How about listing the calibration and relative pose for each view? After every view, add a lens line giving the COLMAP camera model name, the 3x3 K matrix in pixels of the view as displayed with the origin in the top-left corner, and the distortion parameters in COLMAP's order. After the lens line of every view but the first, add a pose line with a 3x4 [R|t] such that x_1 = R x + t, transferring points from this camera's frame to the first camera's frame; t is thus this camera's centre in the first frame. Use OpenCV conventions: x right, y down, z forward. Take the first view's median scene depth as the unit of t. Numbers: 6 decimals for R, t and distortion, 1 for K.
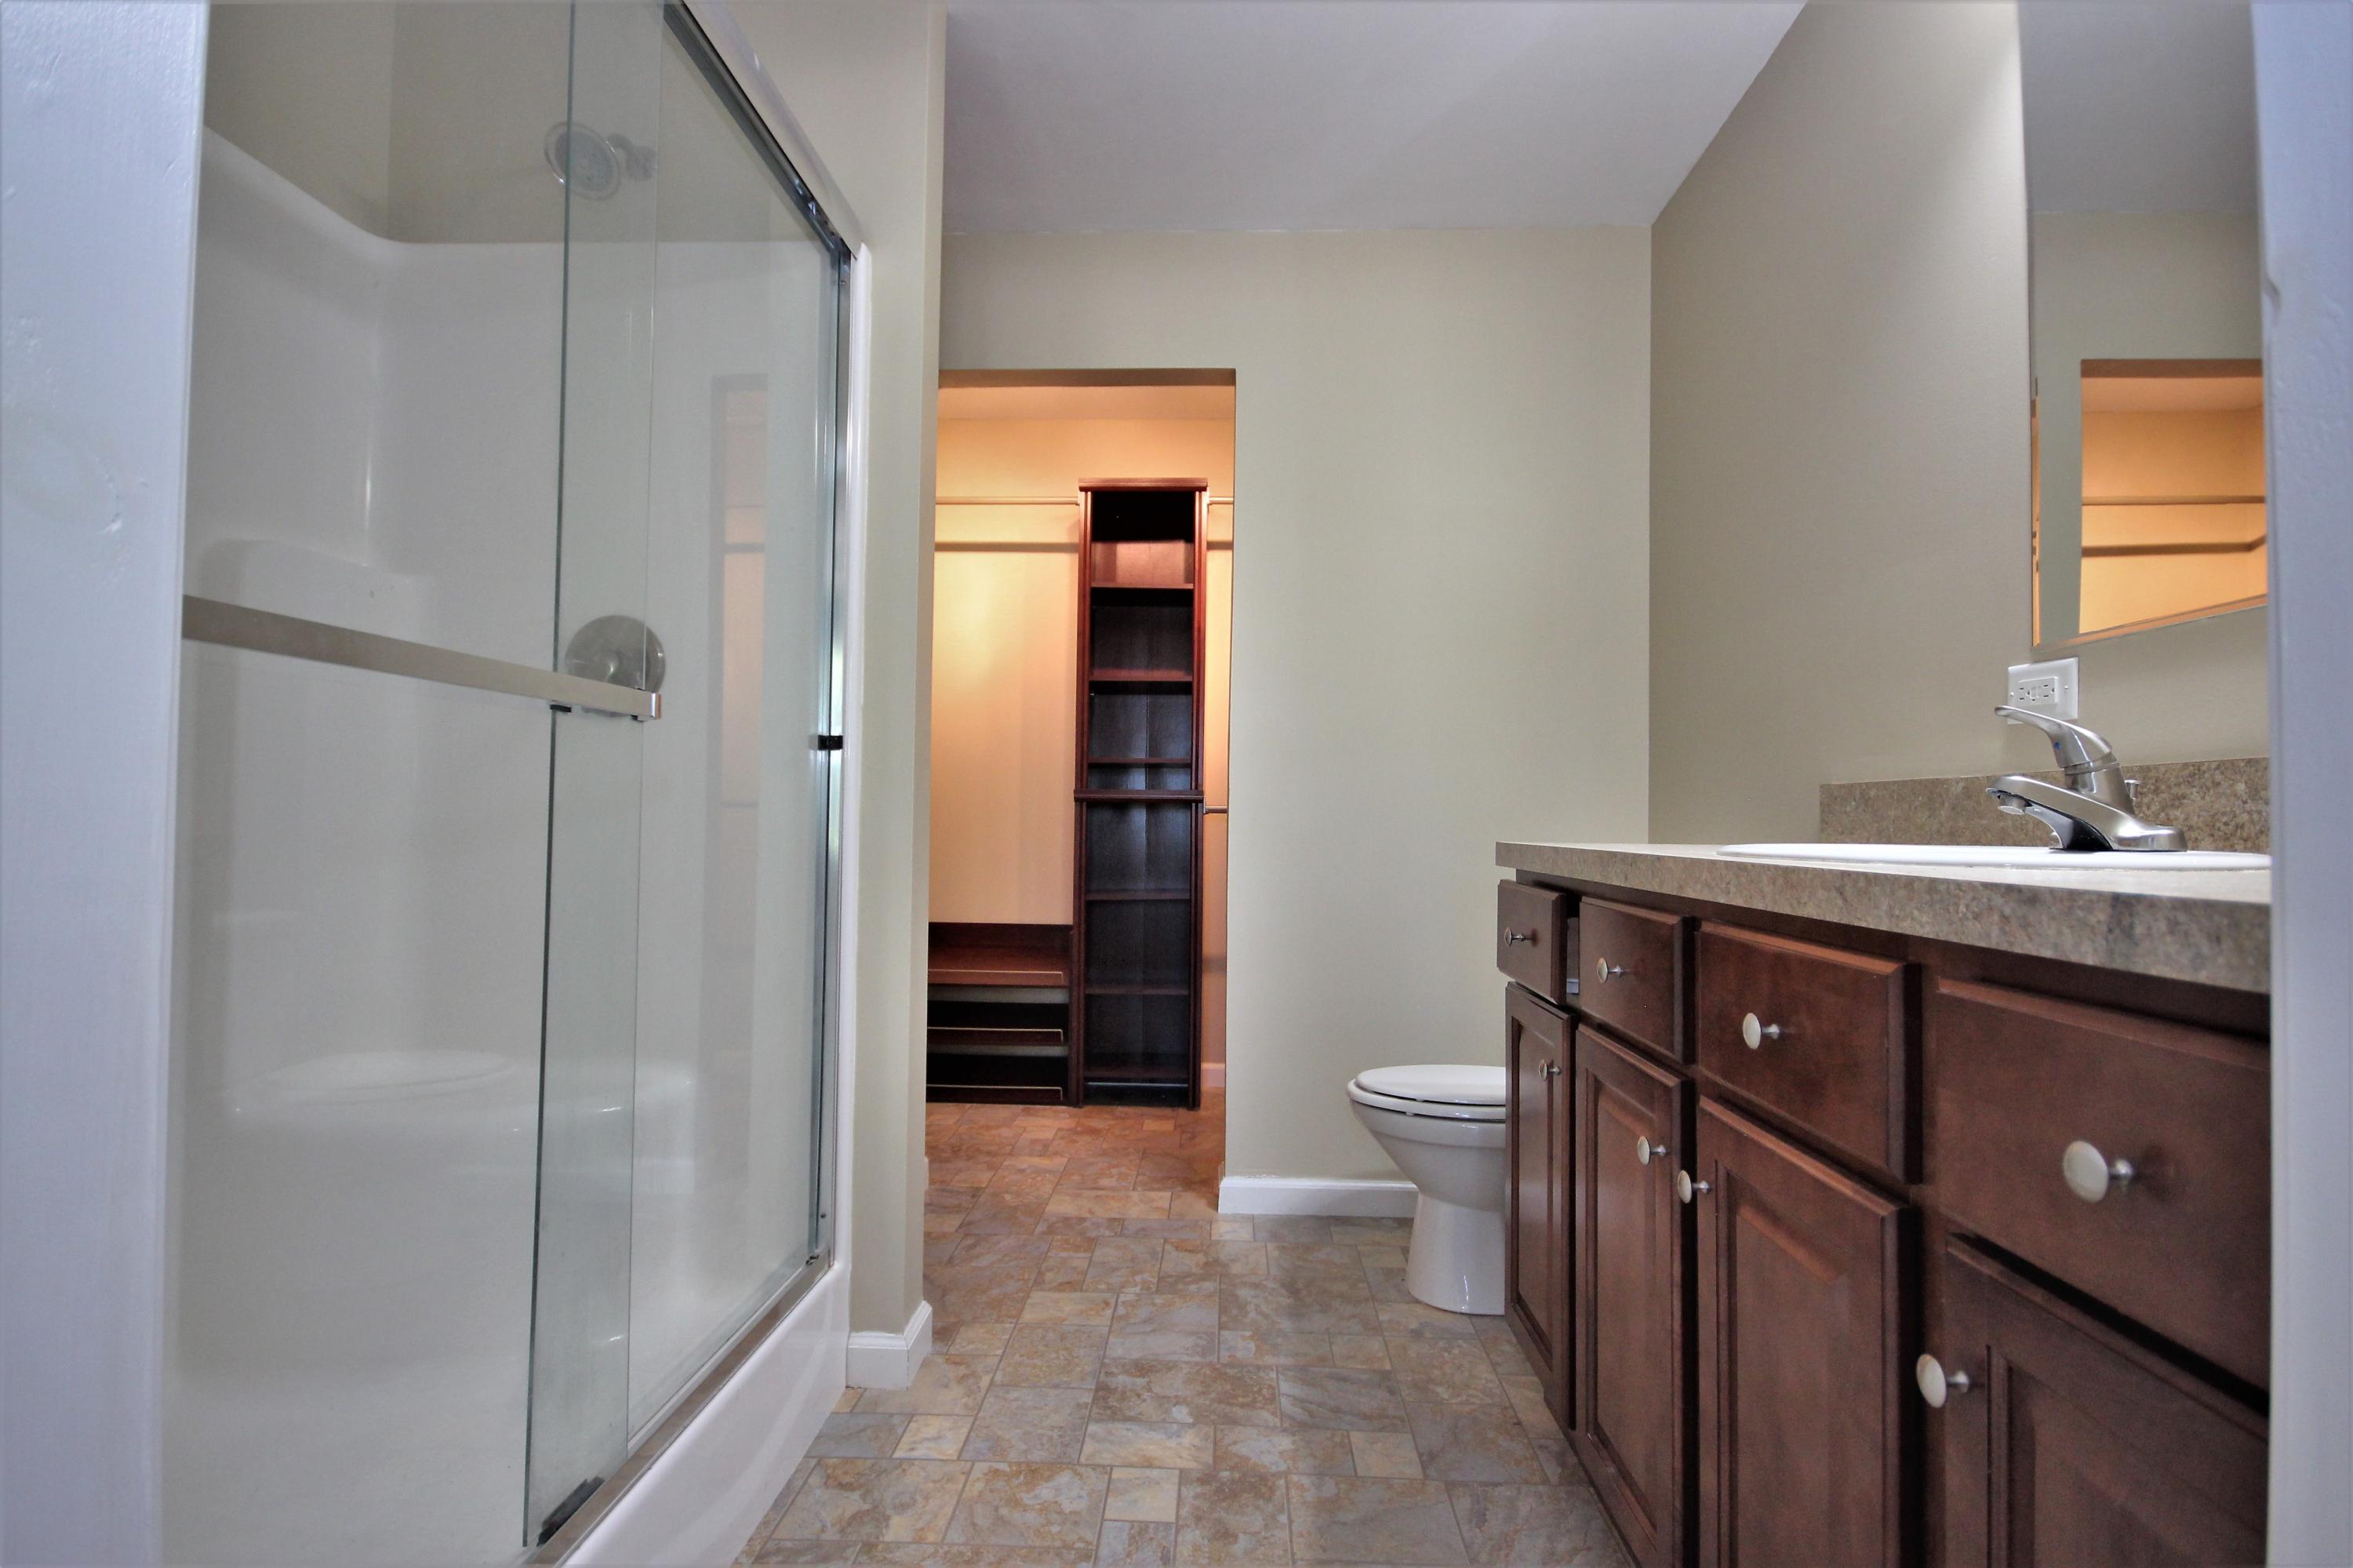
lens RADIAL K [[1048.8, 0, 1176.7], [0, 1048.8, 787.7], [0, 0, 1]] dist [0.001189, -0.001023]
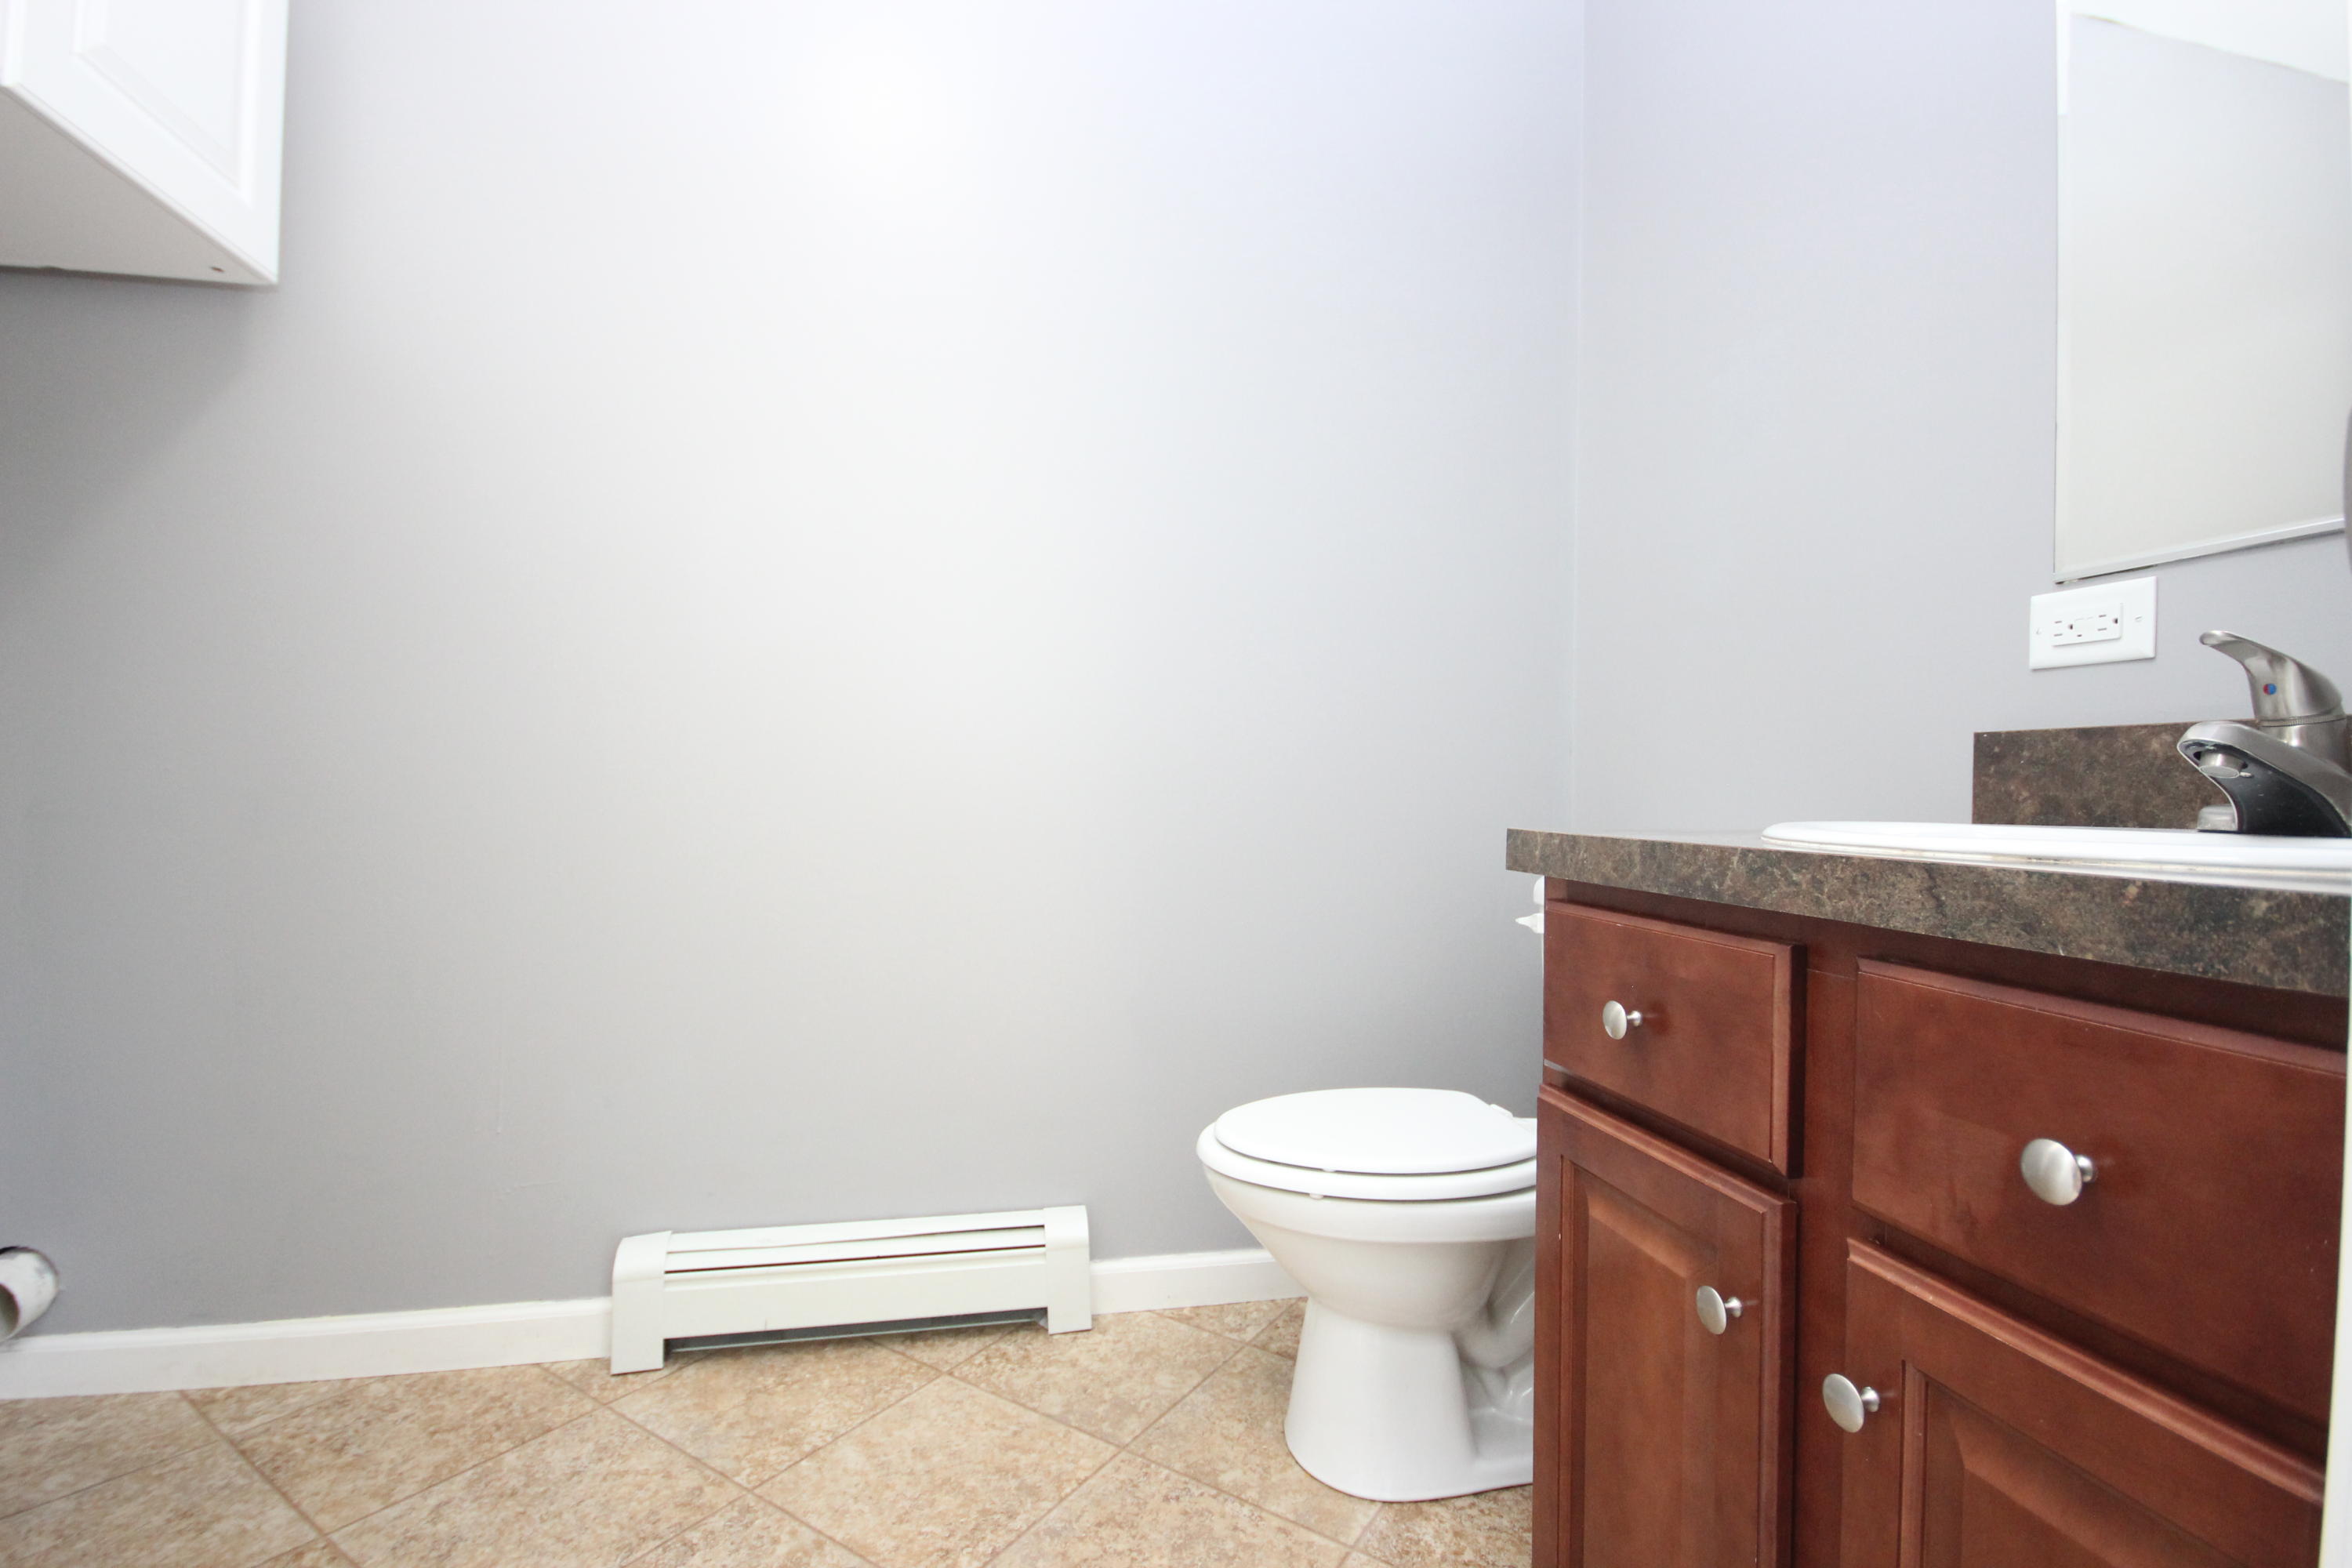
lens RADIAL K [[1048.4, 0, 1176.4], [0, 1048.4, 790.7], [0, 0, 1]] dist [0.001189, -0.001023]
pose [[0.987434, -0.013355, 0.157469, 0.008122], [0.010280, 0.999741, 0.020322, 0.007915], [-0.157699, -0.018447, 0.987315, 0.305518]]
